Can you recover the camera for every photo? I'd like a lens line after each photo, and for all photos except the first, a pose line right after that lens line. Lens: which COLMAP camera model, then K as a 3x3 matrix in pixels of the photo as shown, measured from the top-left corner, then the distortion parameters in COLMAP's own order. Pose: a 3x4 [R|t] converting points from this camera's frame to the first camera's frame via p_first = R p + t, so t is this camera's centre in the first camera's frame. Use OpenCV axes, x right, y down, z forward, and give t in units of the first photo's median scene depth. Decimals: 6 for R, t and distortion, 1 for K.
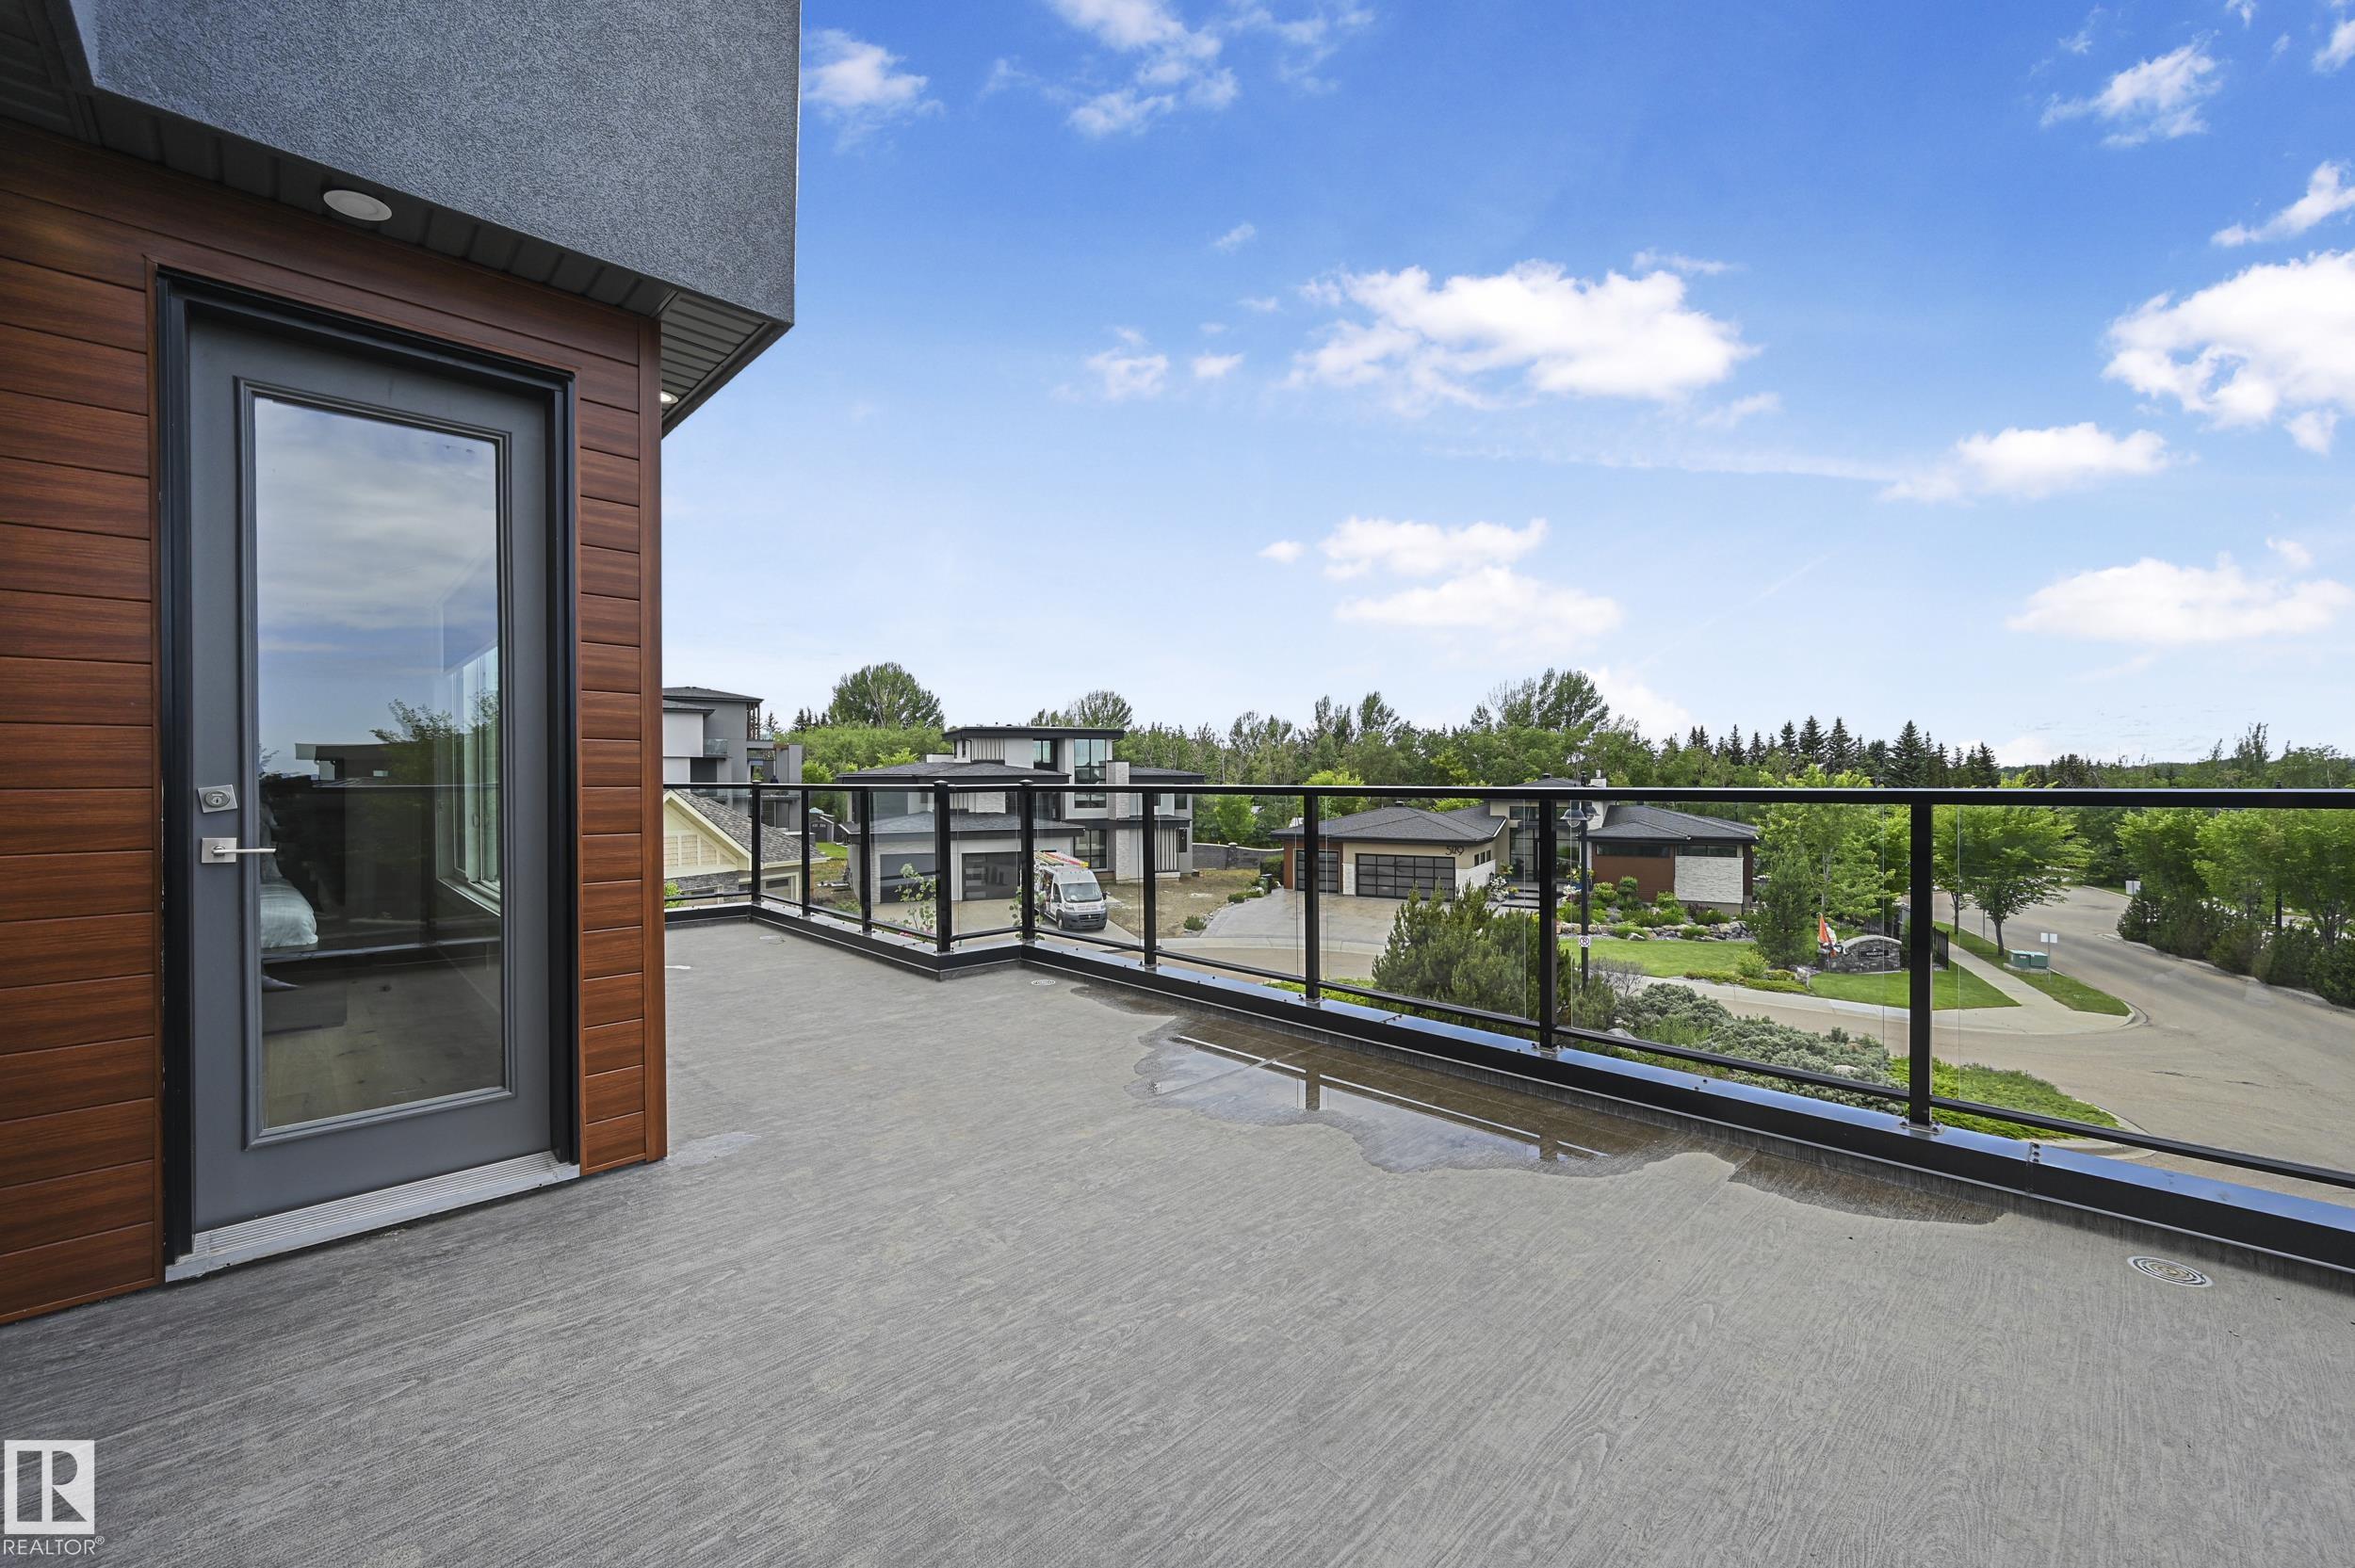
lens RADIAL K [[926.2, 0, 1180.7], [0, 926.2, 782.6], [0, 0, 1]] dist [-0.001138, 0.000021]
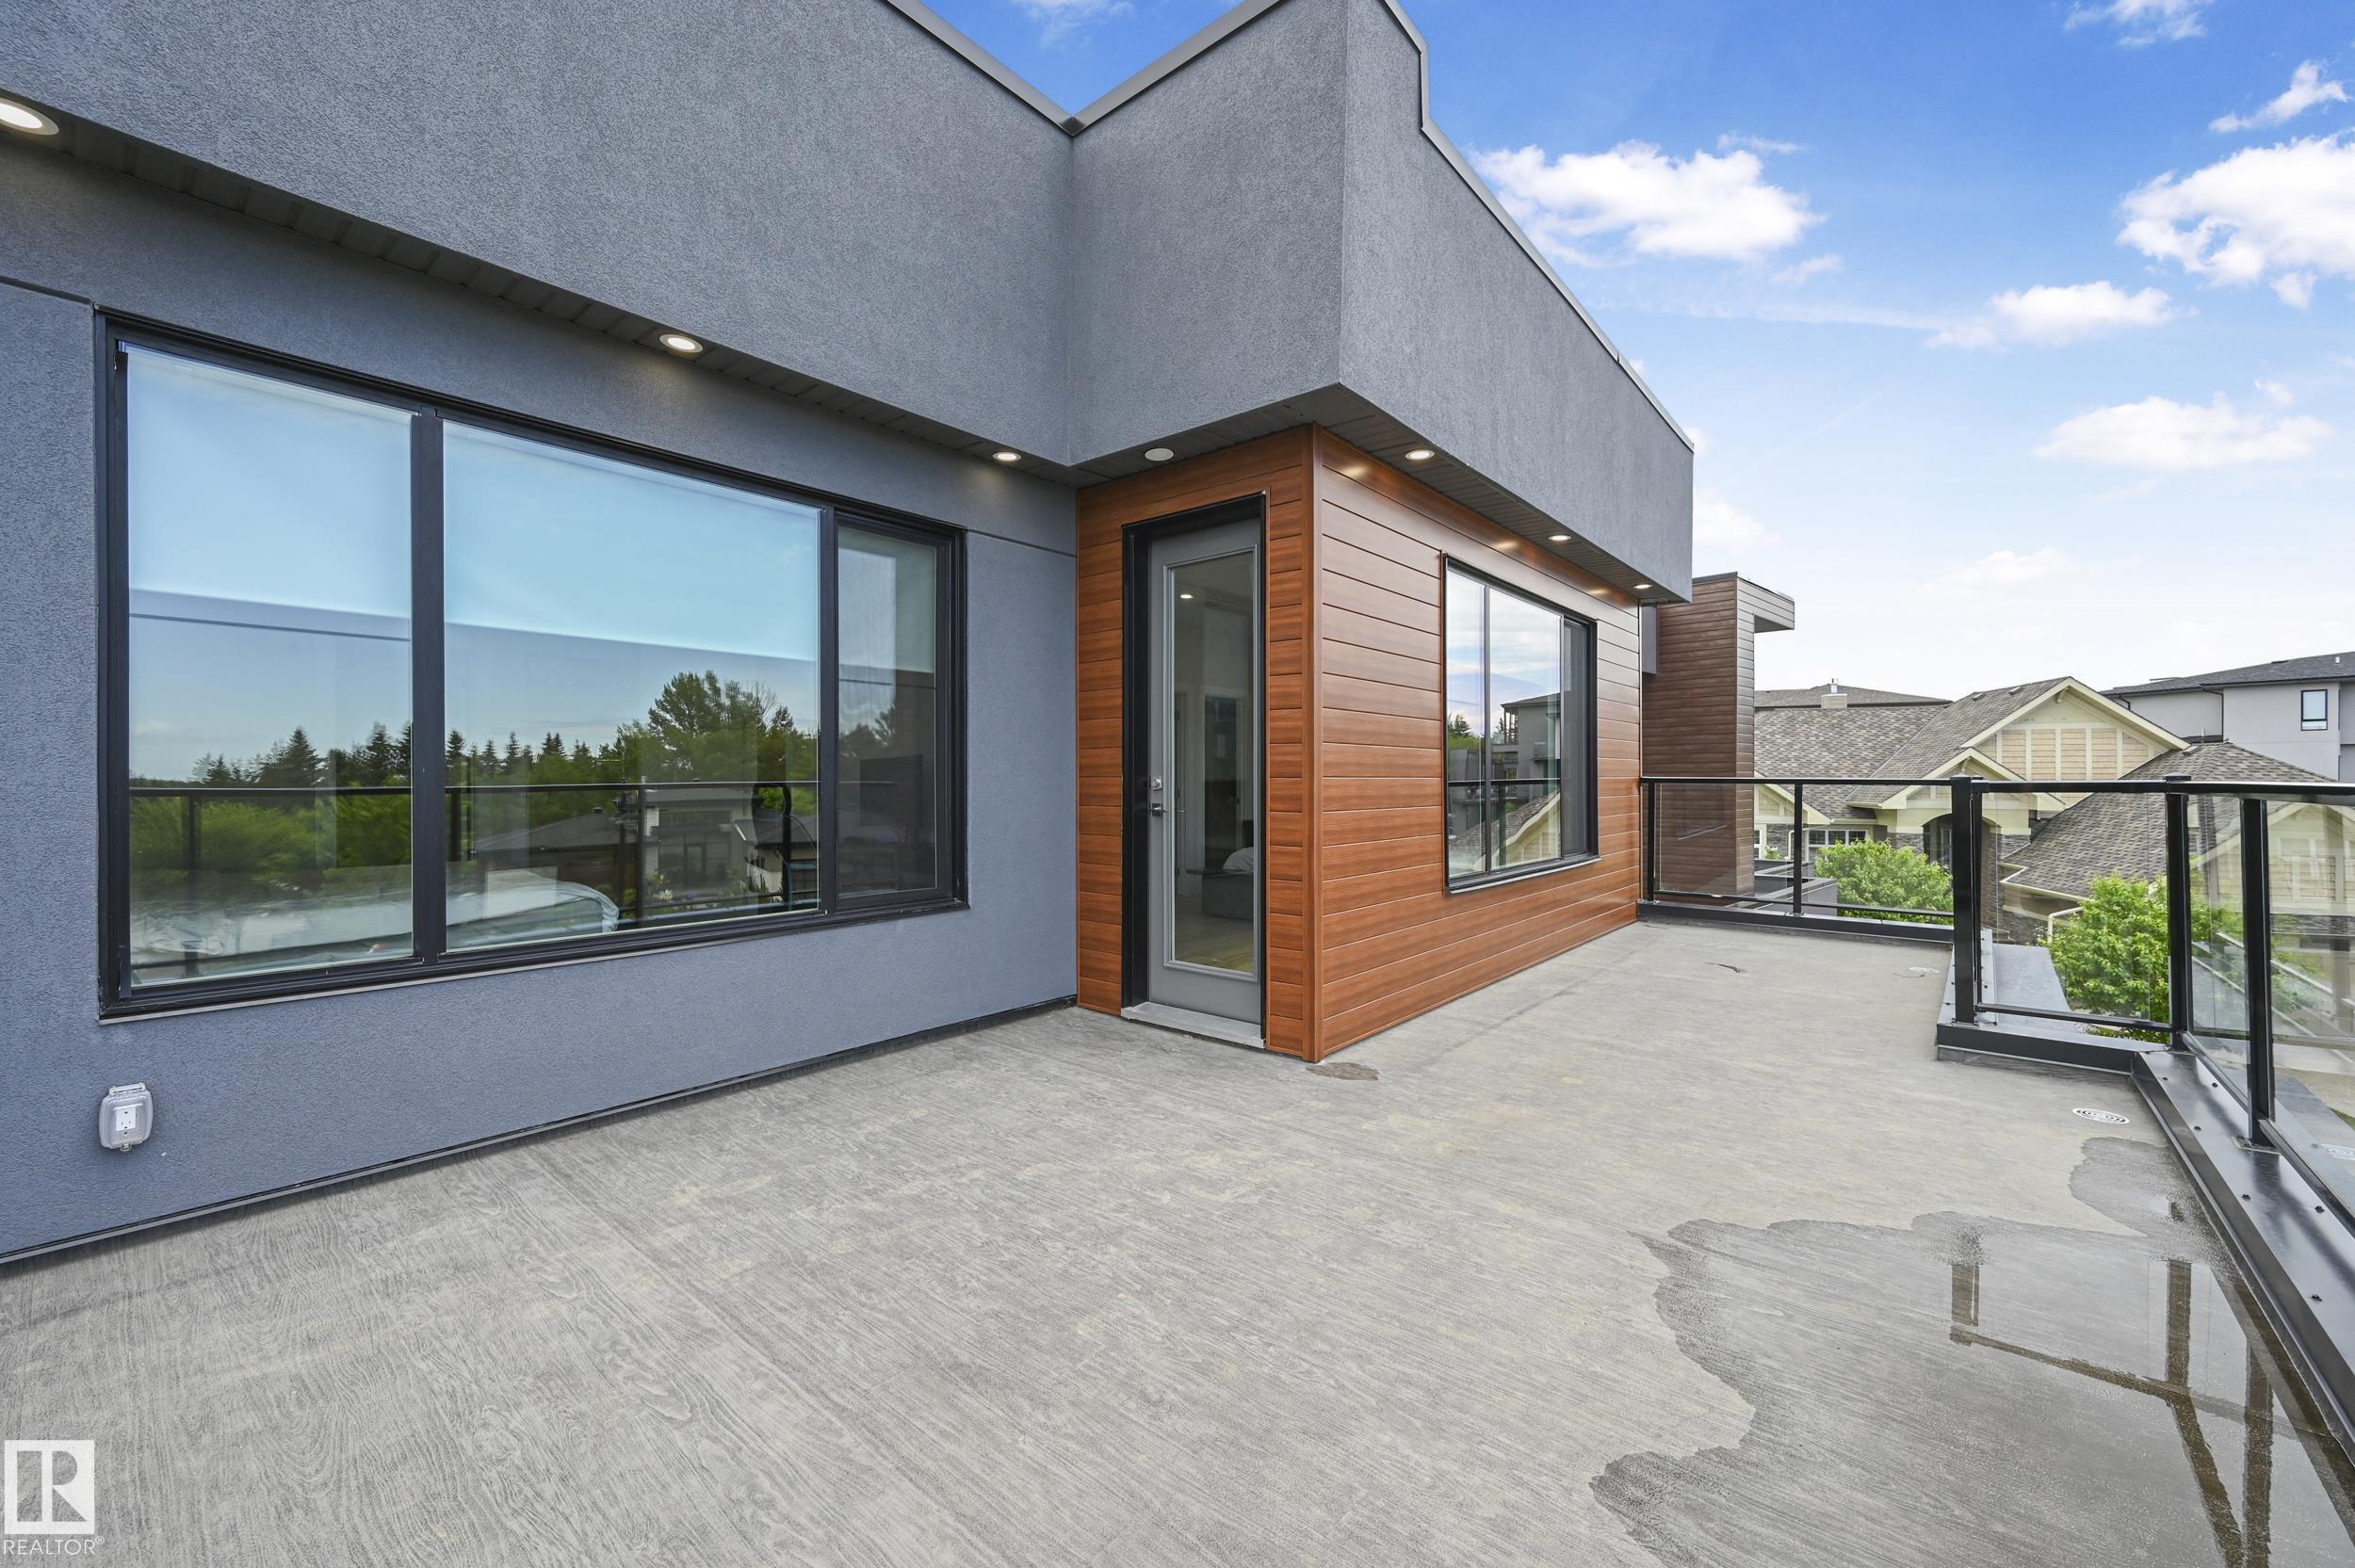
lens RADIAL K [[926.2, 0, 1180.5], [0, 926.2, 779.9], [0, 0, 1]] dist [-0.001138, 0.000021]
pose [[0.098794, 0.002778, -0.995104, 0.809775], [-0.002864, 0.999993, 0.002507, 0.004806], [0.995104, 0.002602, 0.098801, 0.766200]]
